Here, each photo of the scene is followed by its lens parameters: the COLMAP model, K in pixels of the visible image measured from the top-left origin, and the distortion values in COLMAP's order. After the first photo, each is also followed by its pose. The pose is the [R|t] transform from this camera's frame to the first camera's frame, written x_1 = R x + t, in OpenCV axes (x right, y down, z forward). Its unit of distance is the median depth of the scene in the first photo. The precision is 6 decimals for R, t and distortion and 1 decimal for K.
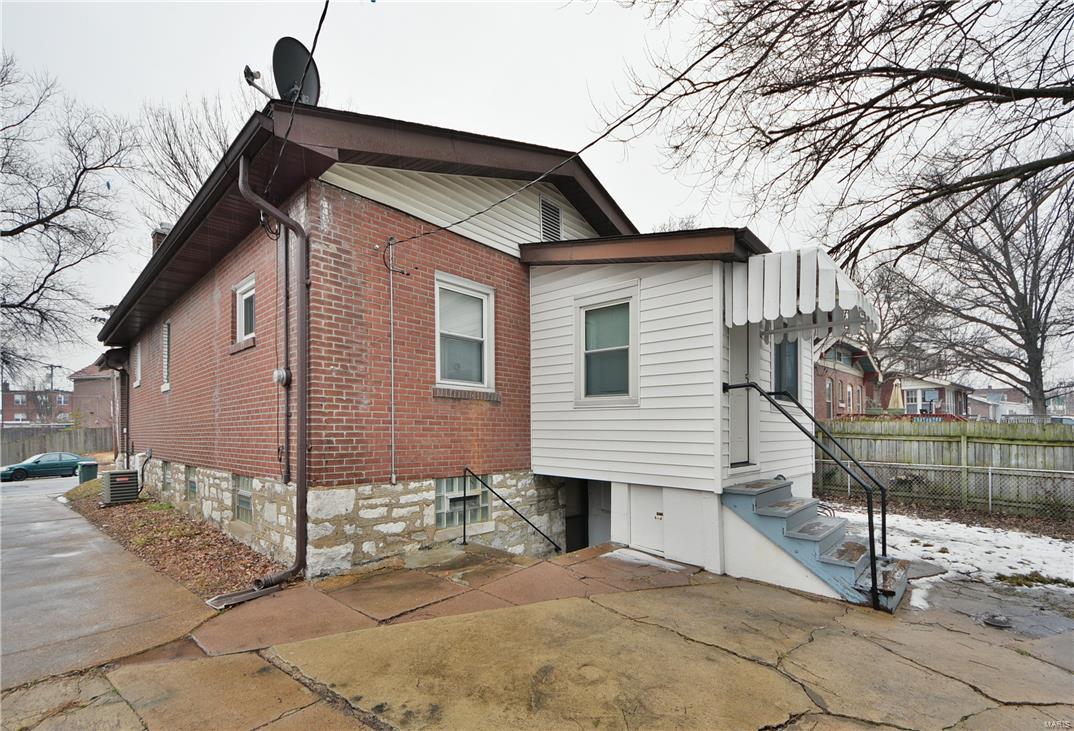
lens RADIAL K [[449.3, 0, 539.4], [0, 449.3, 420.8], [0, 0, 1]] dist [0.001836, -0.000082]
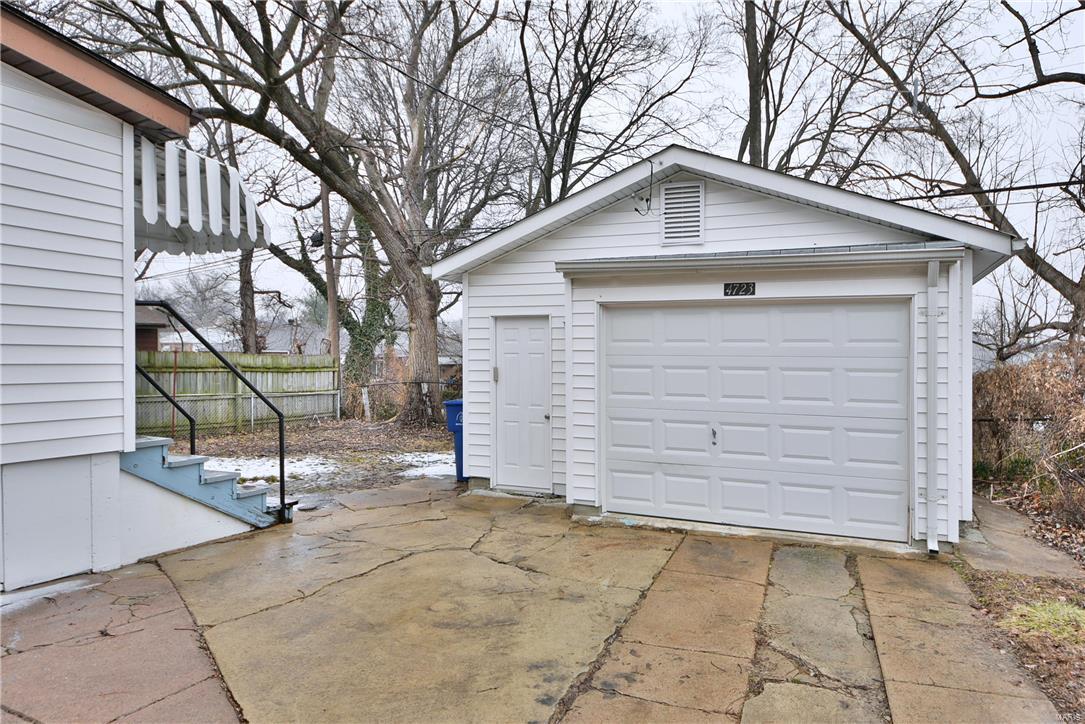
lens RADIAL K [[571.0, 0, 543.3], [0, 571.0, 368.3], [0, 0, 1]] dist [0.002309, 0.001345]
pose [[-0.182149, -0.032405, 0.982737, -1.101217], [-0.014700, 0.999435, 0.030231, -0.019585], [-0.983161, -0.008940, -0.182522, 0.950729]]
